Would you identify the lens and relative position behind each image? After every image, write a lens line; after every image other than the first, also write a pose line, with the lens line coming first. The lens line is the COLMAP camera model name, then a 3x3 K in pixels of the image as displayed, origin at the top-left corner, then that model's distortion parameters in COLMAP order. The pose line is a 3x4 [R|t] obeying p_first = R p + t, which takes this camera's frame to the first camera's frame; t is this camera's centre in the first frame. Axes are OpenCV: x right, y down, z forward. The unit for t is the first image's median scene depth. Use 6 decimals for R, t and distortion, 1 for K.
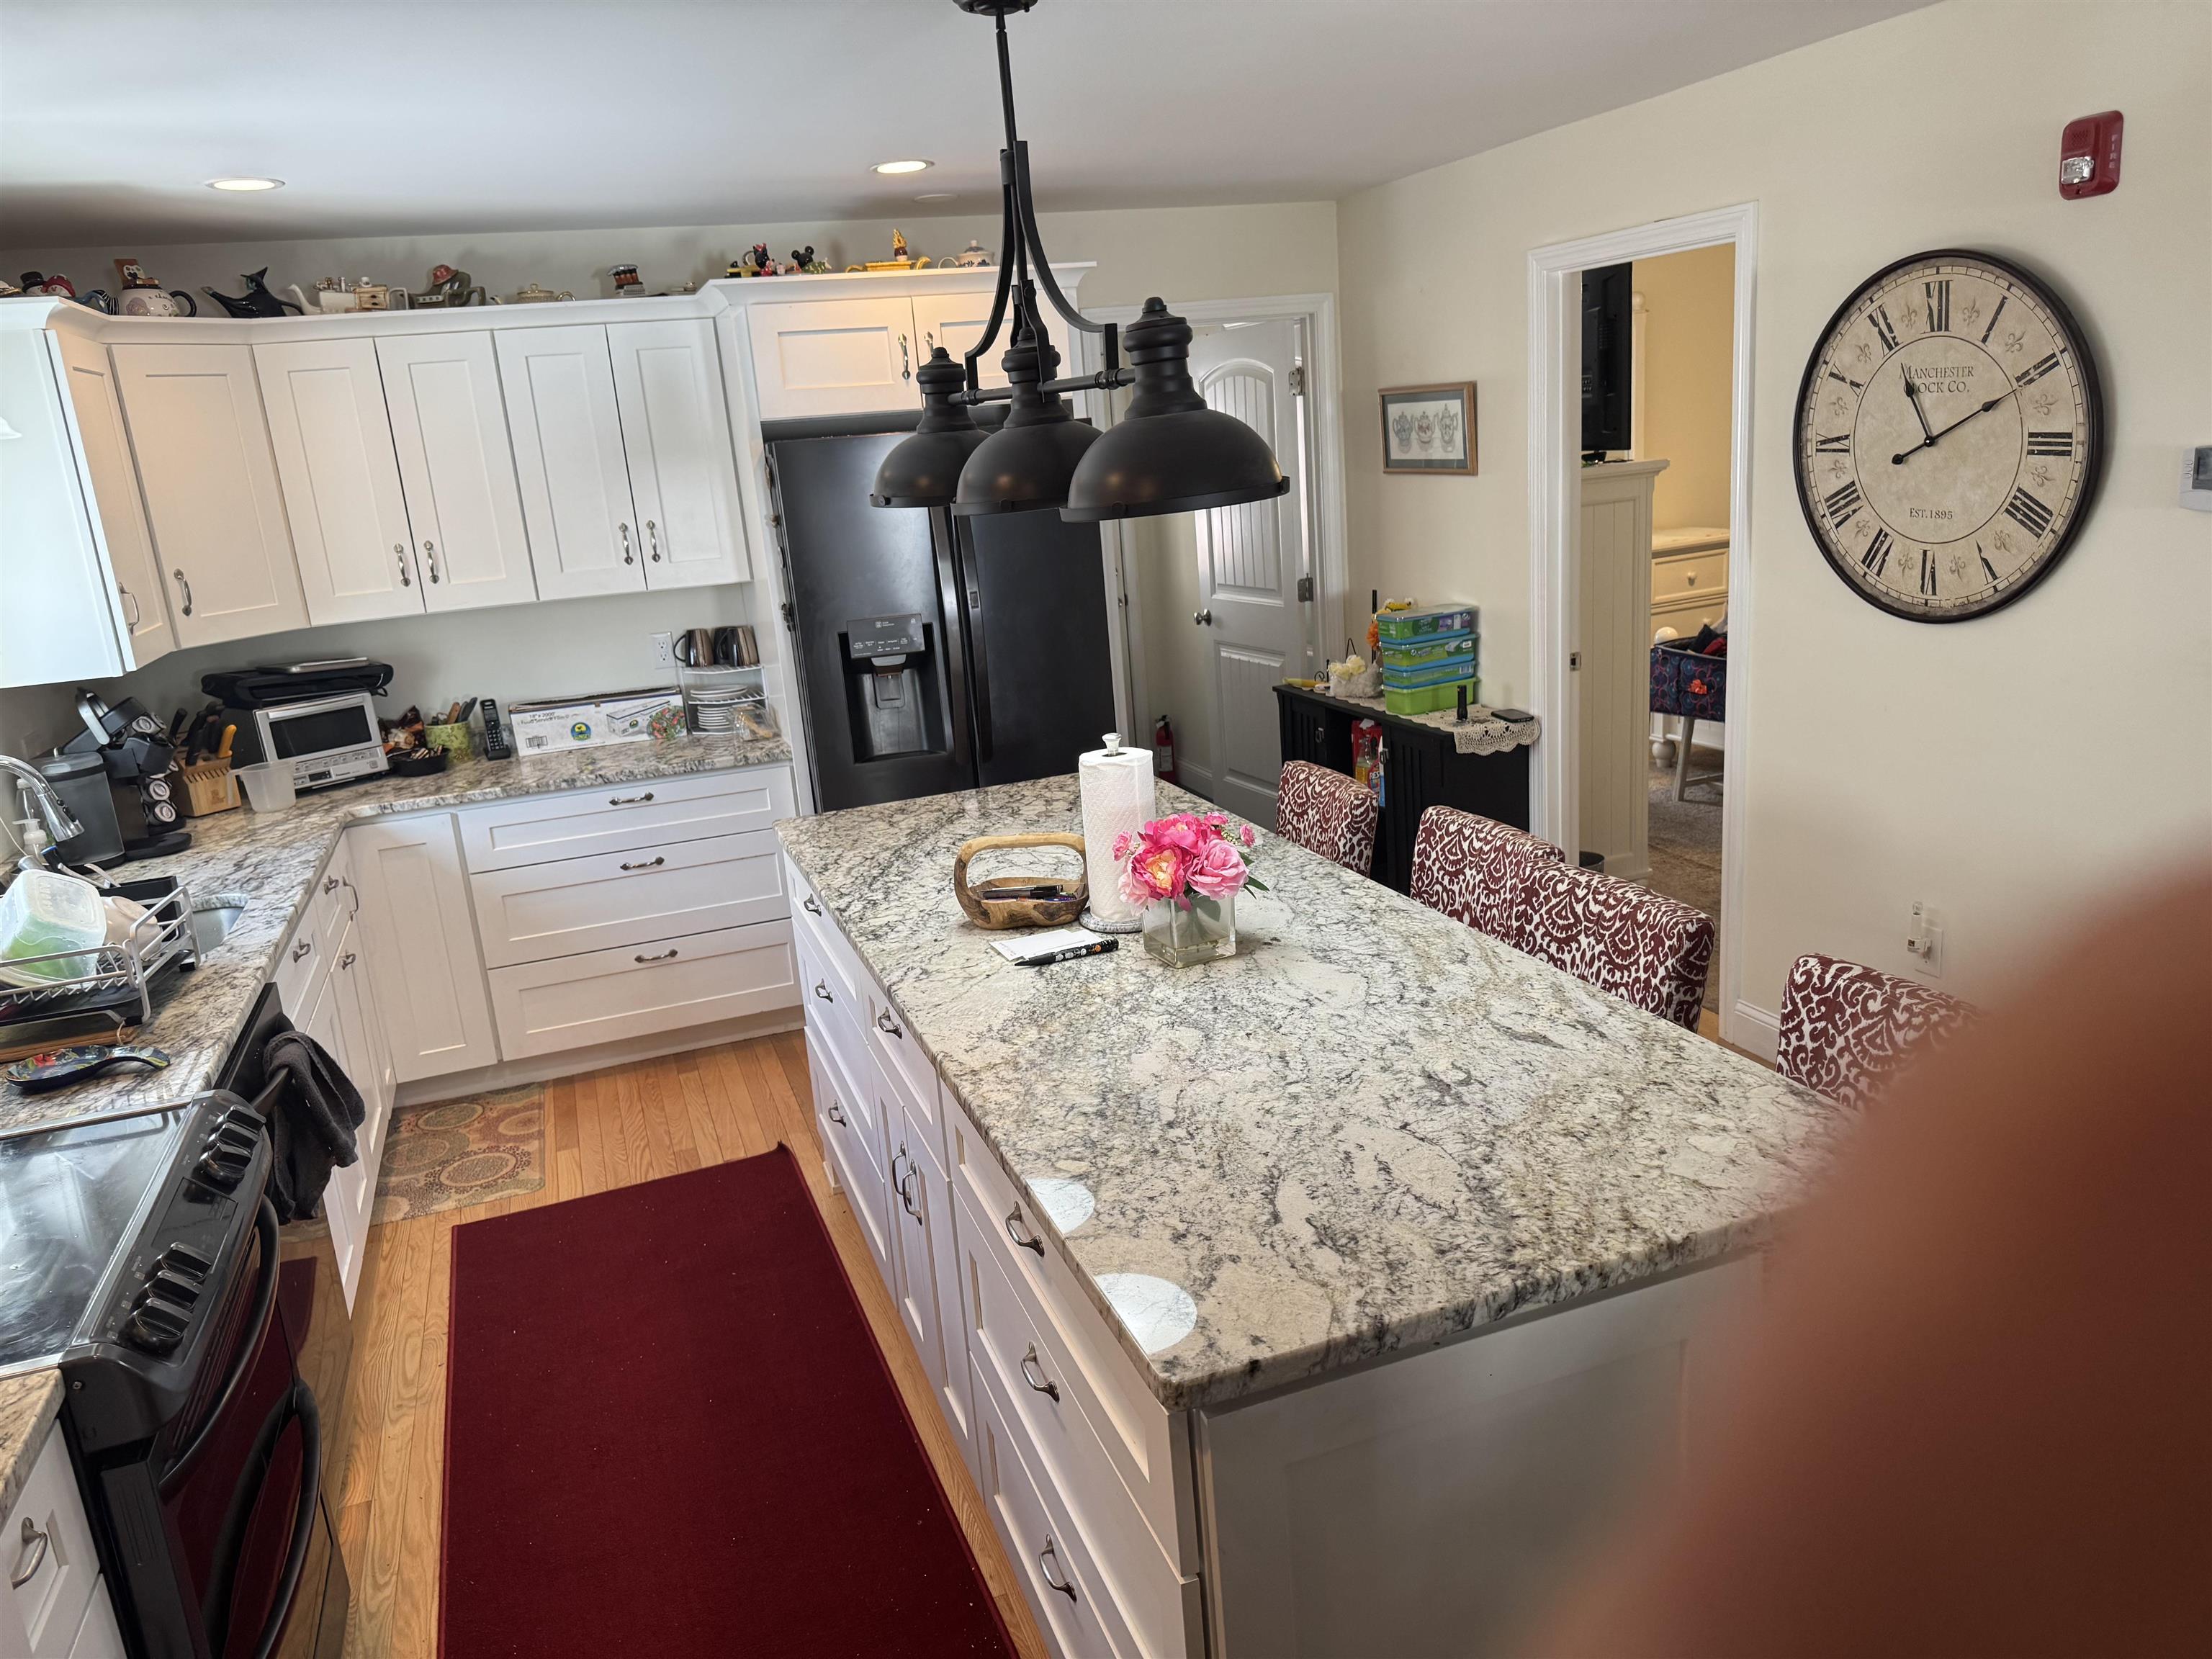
lens RADIAL K [[1552.9, 0, 1102.9], [0, 1552.9, 835.0], [0, 0, 1]] dist [0.108171, -0.149334]
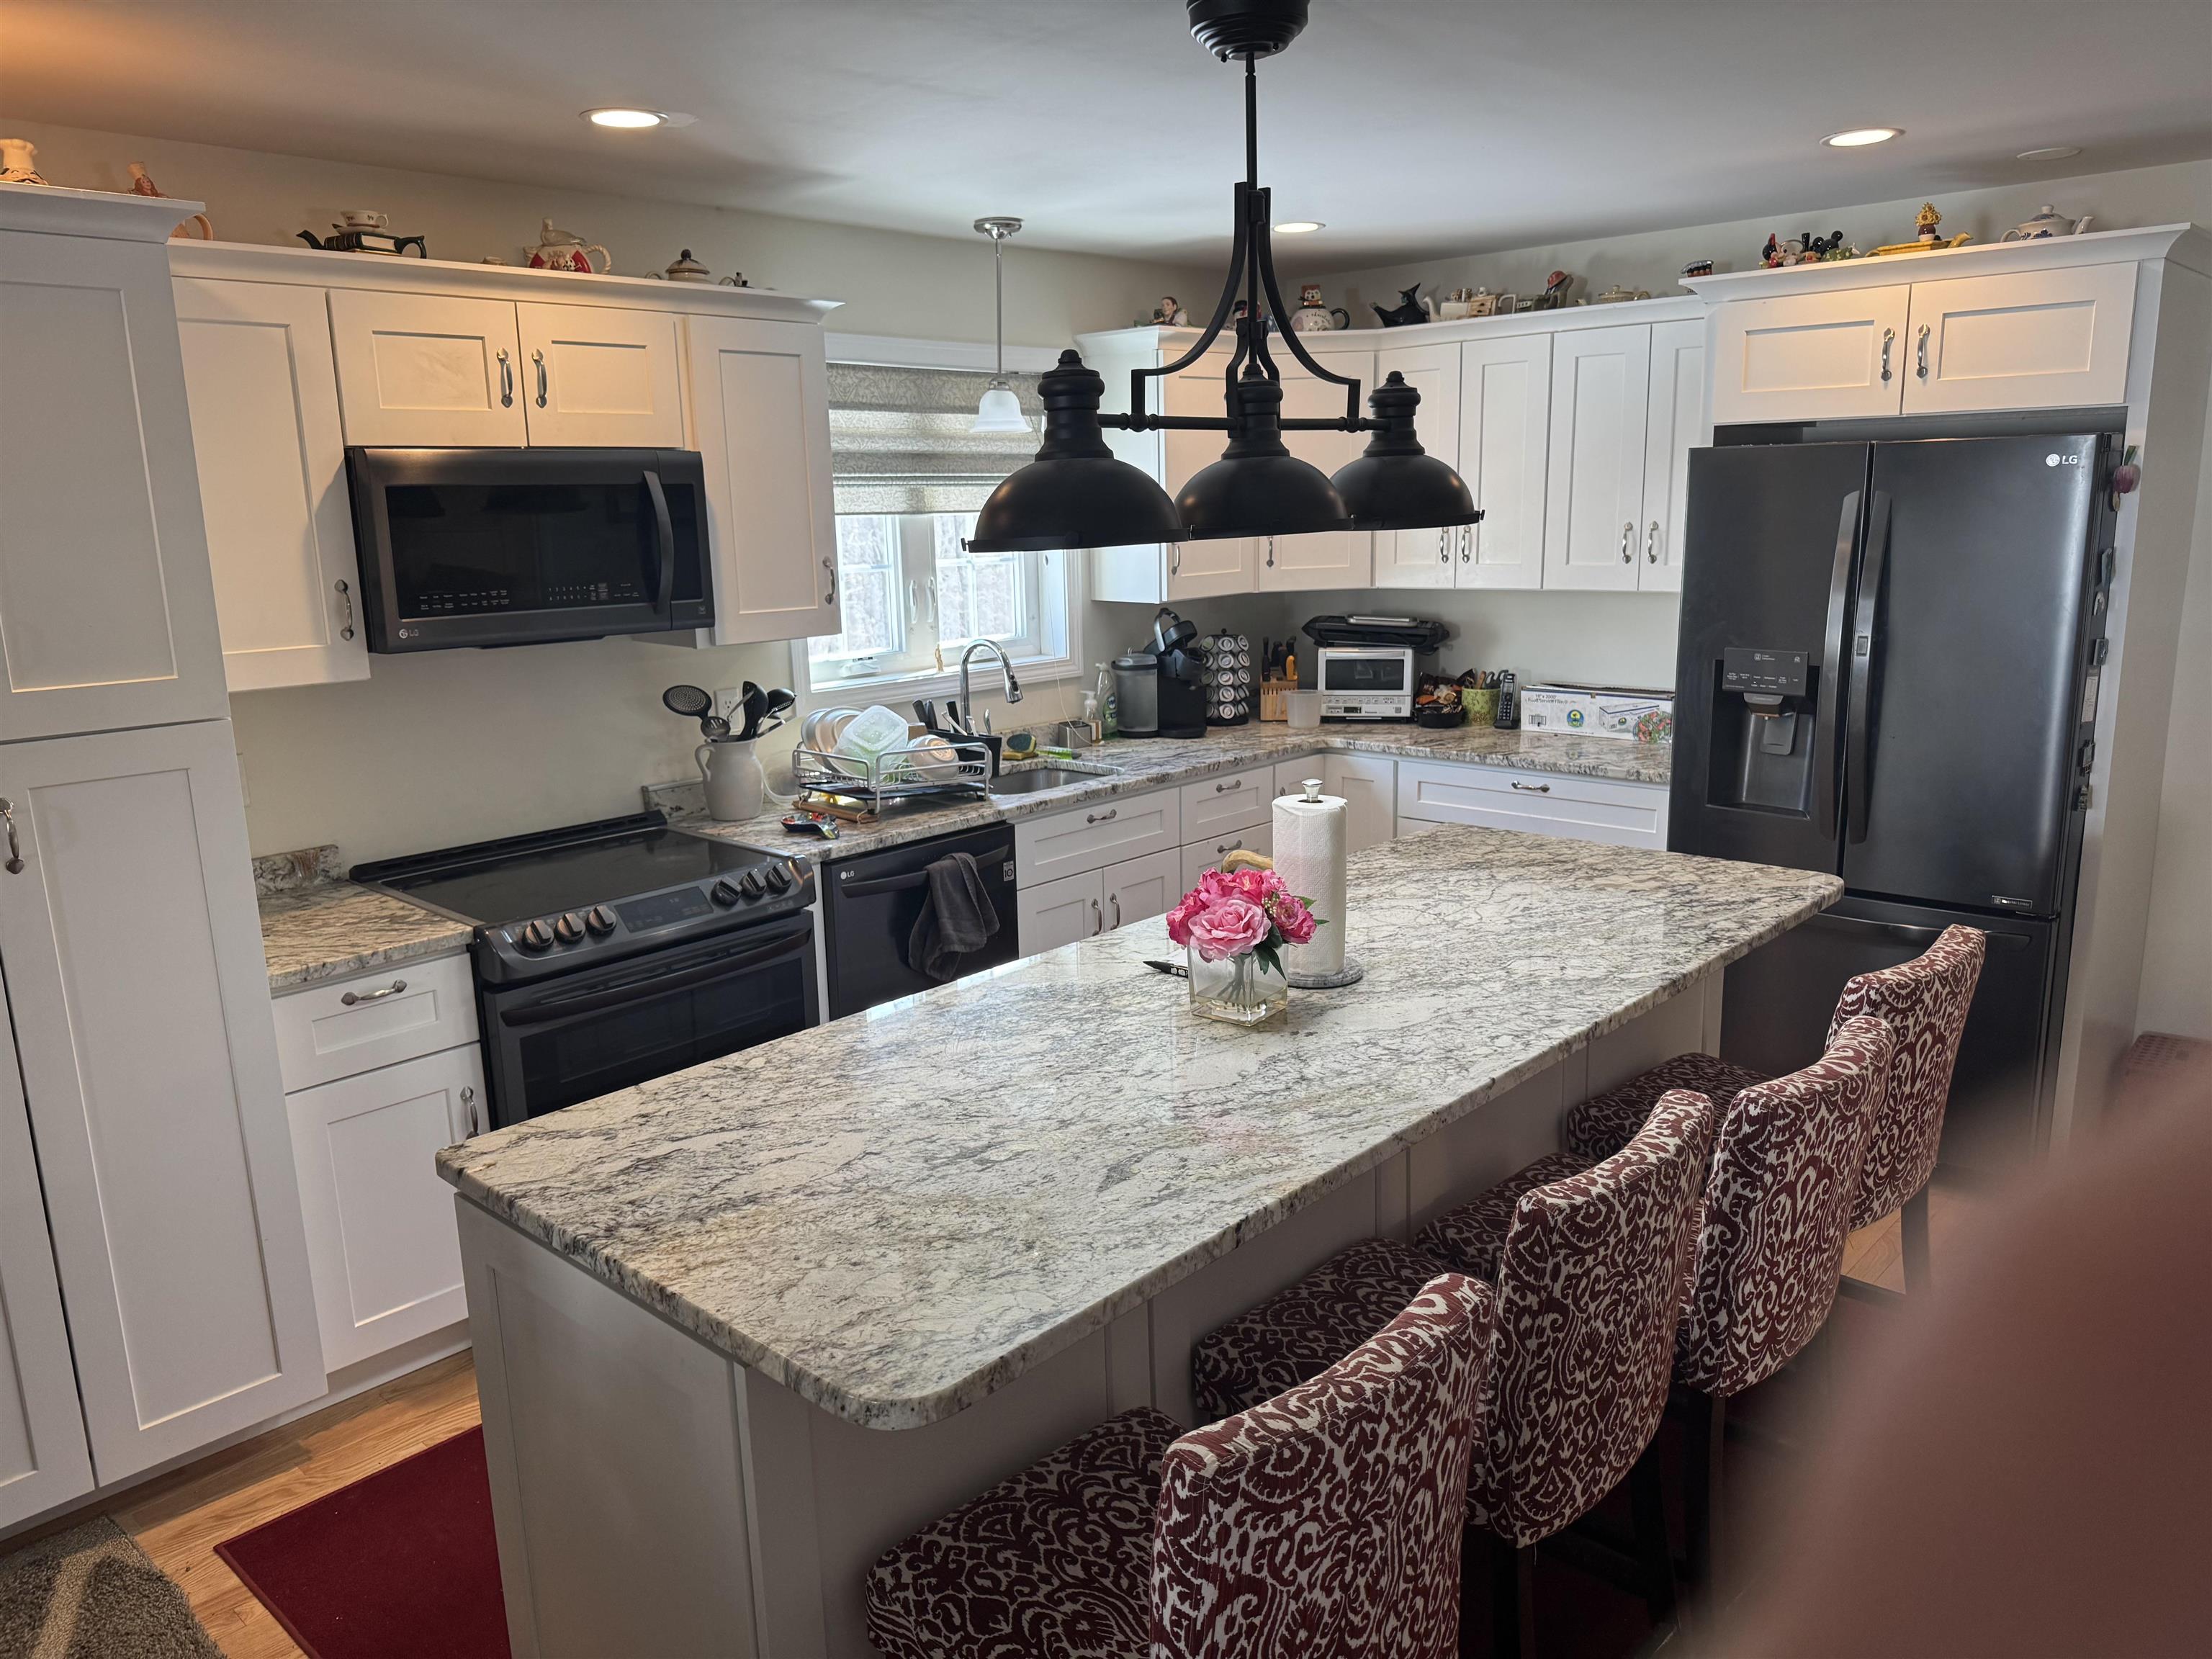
lens RADIAL K [[1561.2, 0, 1111.1], [0, 1561.2, 839.8], [0, 0, 1]] dist [0.156093, -0.312117]
pose [[0.456351, 0.259683, -0.851063, 0.501358], [-0.236456, 0.957468, 0.165359, -0.102822], [0.857806, 0.125777, 0.498345, 0.264181]]
